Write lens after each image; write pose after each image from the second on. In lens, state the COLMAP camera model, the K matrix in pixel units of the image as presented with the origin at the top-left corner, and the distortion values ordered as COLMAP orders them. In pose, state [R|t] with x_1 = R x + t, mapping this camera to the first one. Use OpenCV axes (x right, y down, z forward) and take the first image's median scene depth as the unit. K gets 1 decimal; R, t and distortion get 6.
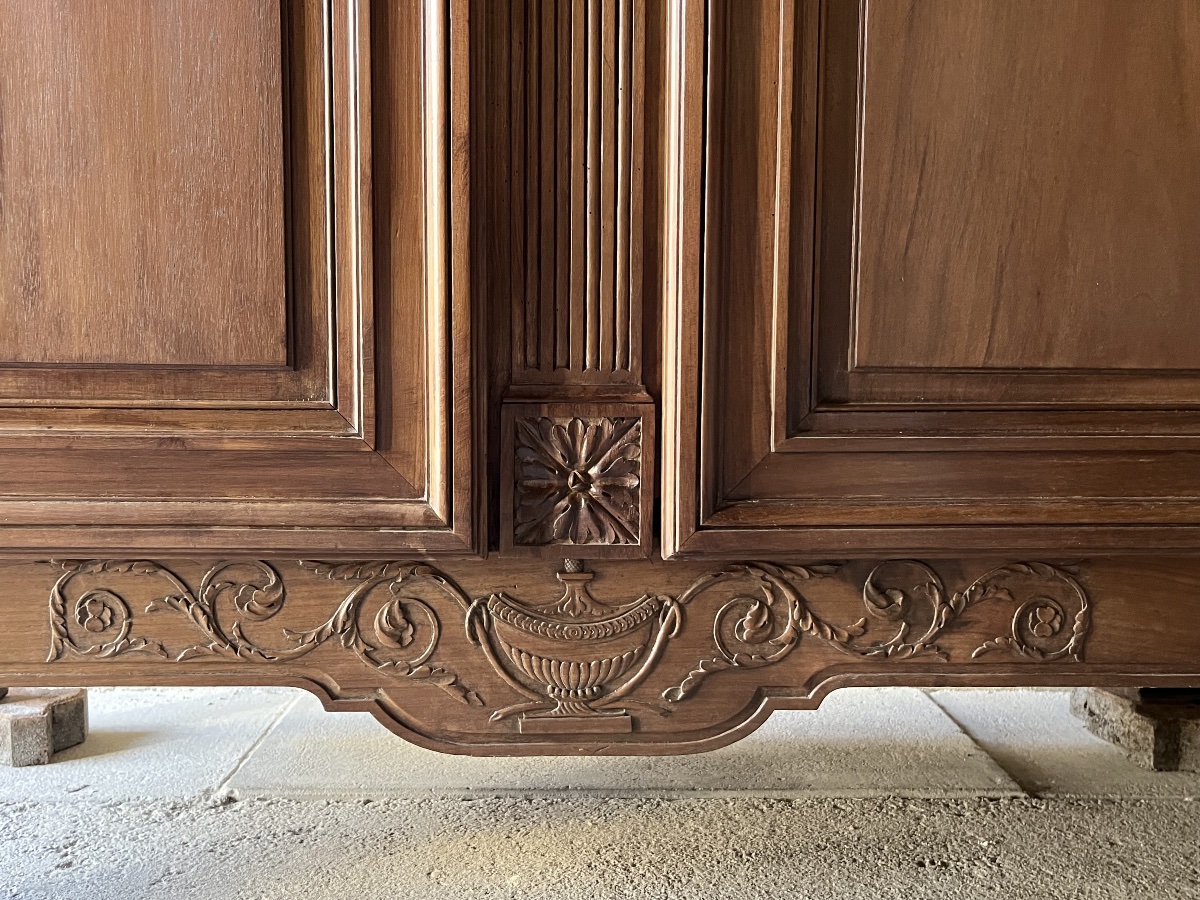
lens RADIAL K [[1082.1, 0, 607.8], [0, 1082.1, 456.6], [0, 0, 1]] dist [0.020431, -0.021489]
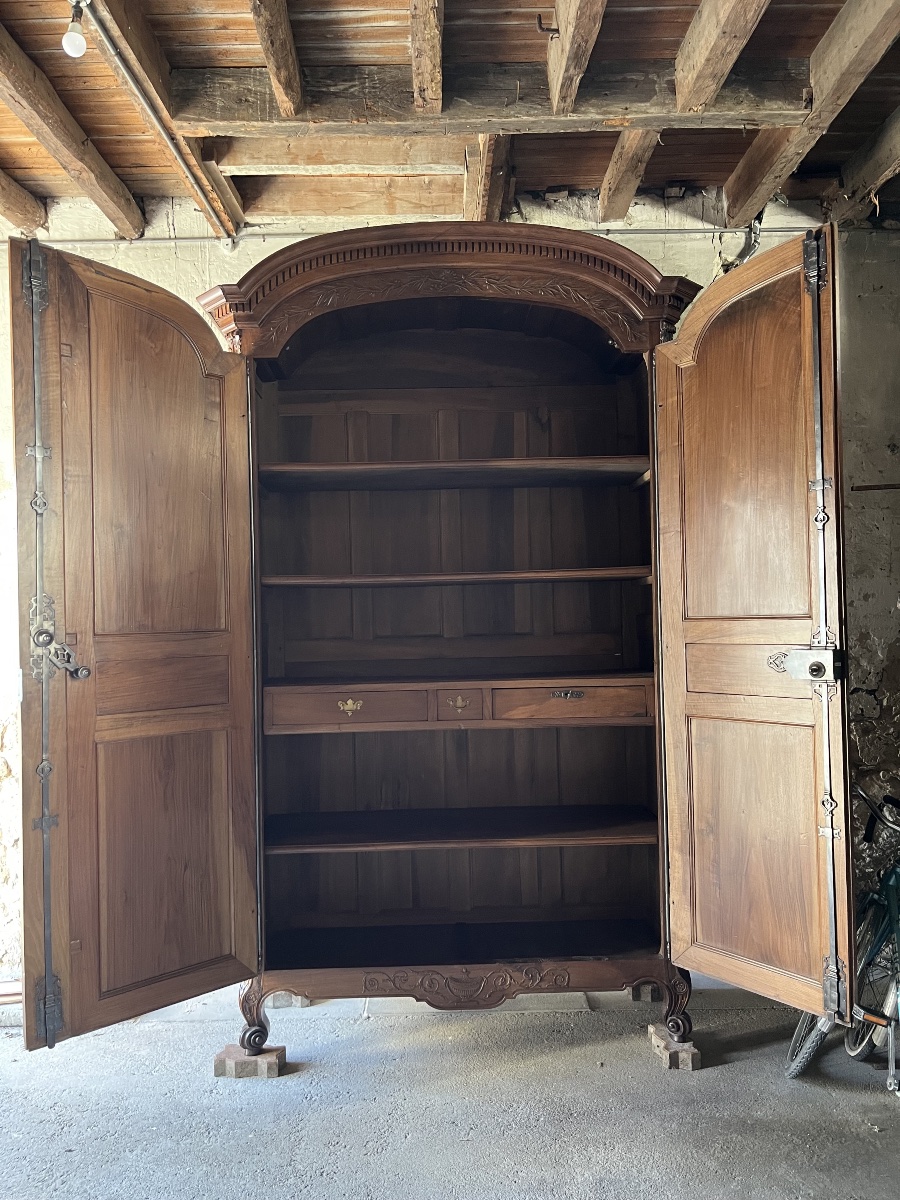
lens RADIAL K [[889.0, 0, 441.7], [0, 889.0, 597.0], [0, 0, 1]] dist [0.018035, -0.040938]
pose [[0.999410, -0.030899, -0.015018, -0.026052], [0.029131, 0.993906, -0.106310, -1.212761], [0.018211, 0.105809, 0.994220, -3.373654]]
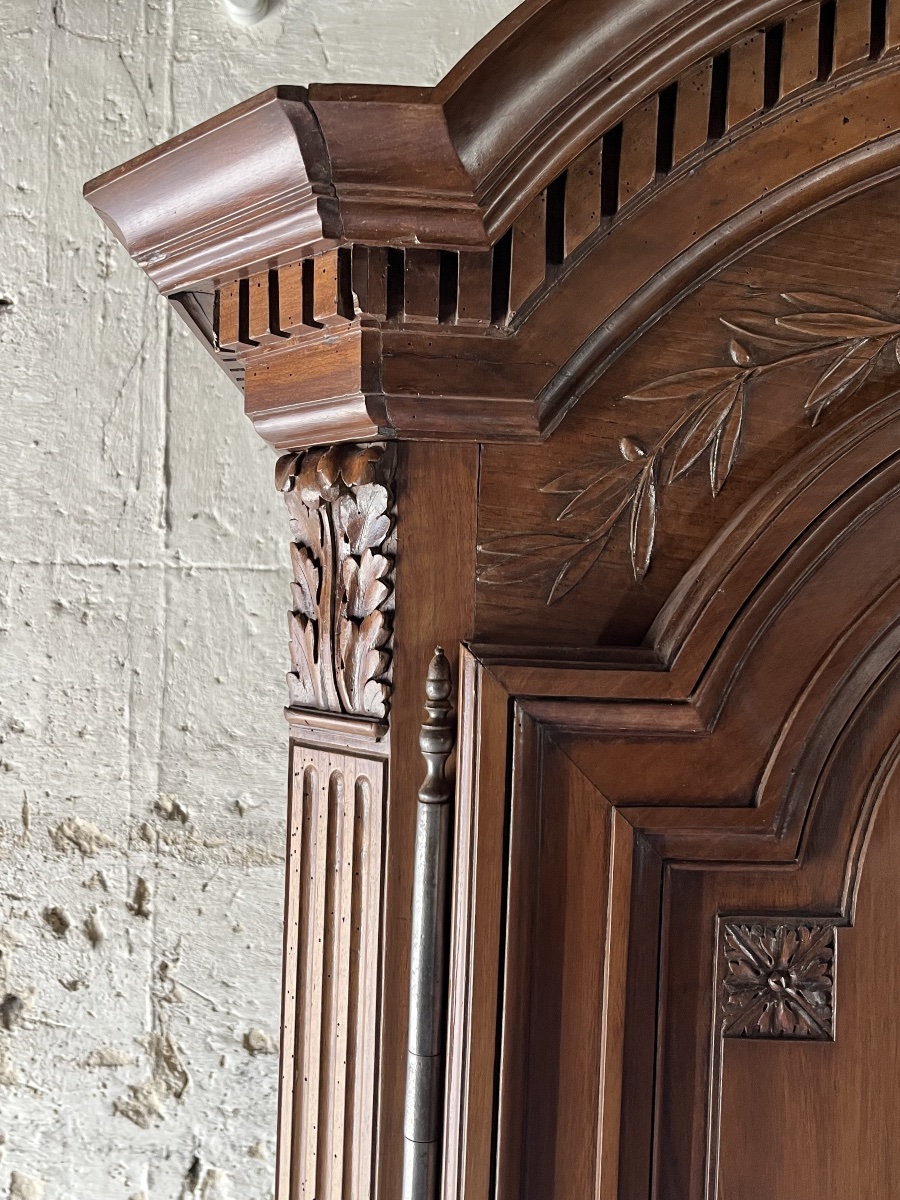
lens RADIAL K [[1082.1, 0, 442.1], [0, 1082.1, 561.7], [0, 0, 1]] dist [0.020431, -0.021489]
pose [[0.999559, 0.029102, 0.005842, -0.980668], [-0.028359, 0.994420, -0.101614, -2.805221], [-0.008767, 0.101404, 0.994807, -0.009390]]
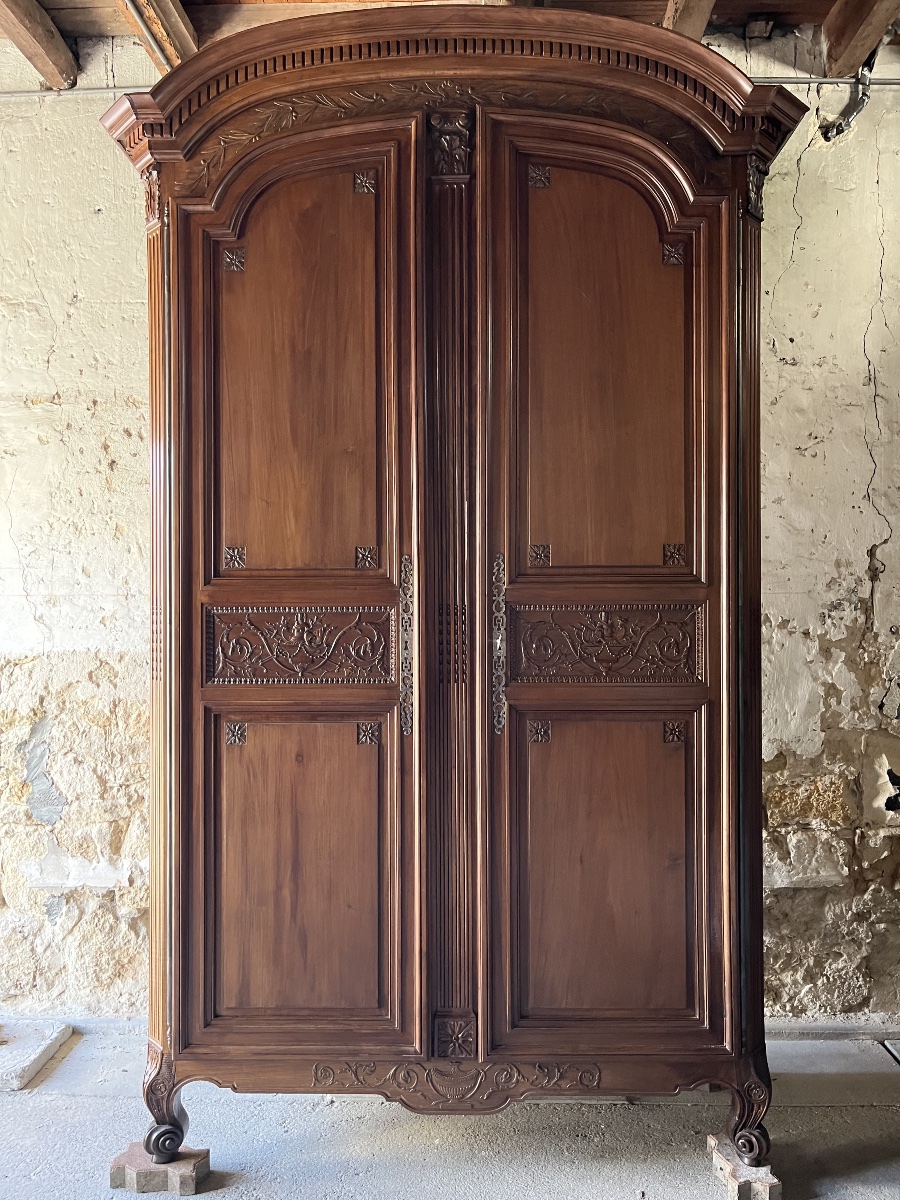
lens RADIAL K [[889.0, 0, 452.8], [0, 889.0, 590.5], [0, 0, 1]] dist [0.018035, -0.040938]
pose [[0.998717, -0.011991, -0.049208, 0.129908], [0.007083, 0.995089, -0.098729, -1.190023], [0.050150, 0.098254, 0.993897, -2.150002]]
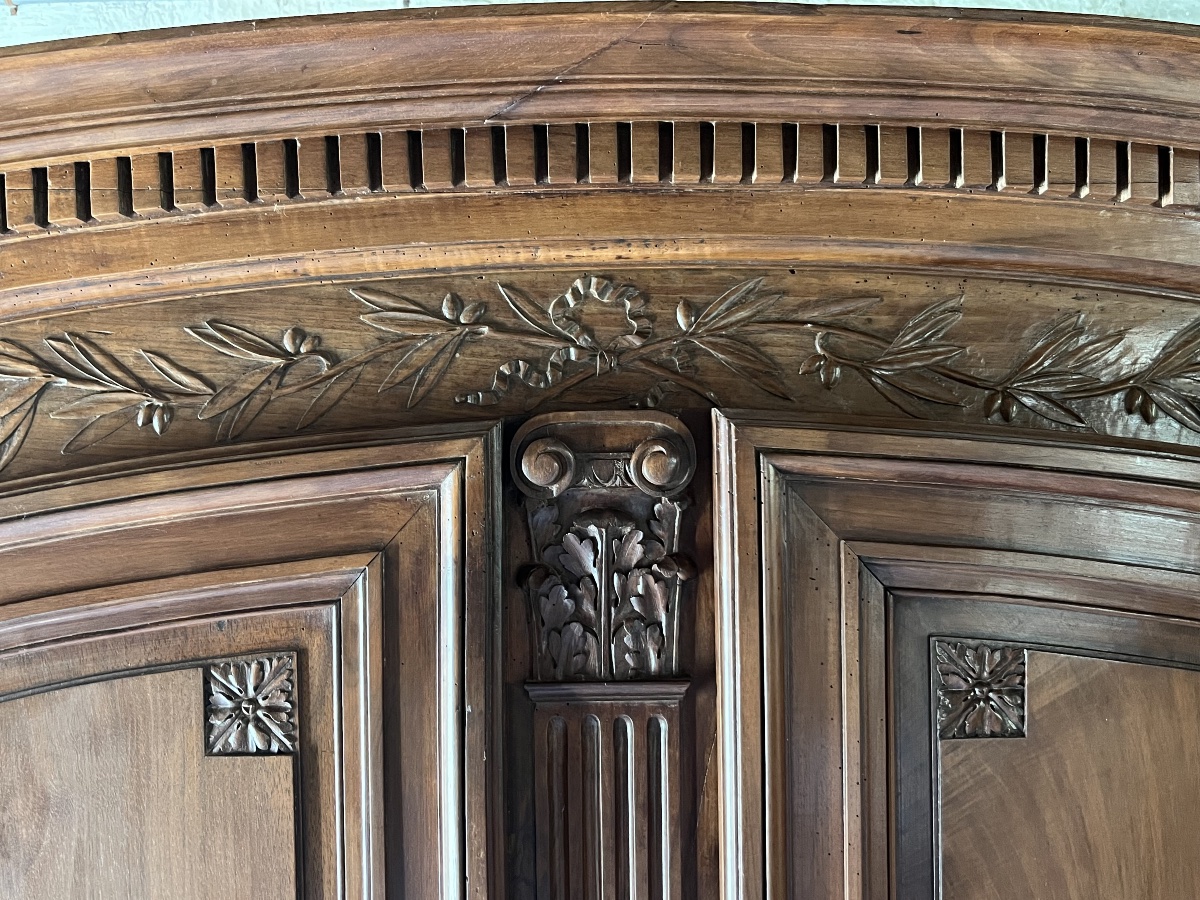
lens RADIAL K [[1082.1, 0, 593.5], [0, 1082.1, 447.9], [0, 0, 1]] dist [0.020431, -0.021489]
pose [[0.999180, -0.025541, -0.031410, 0.011263], [0.022764, 0.996052, -0.085798, -3.006680], [0.033477, 0.085013, 0.995817, -0.176491]]
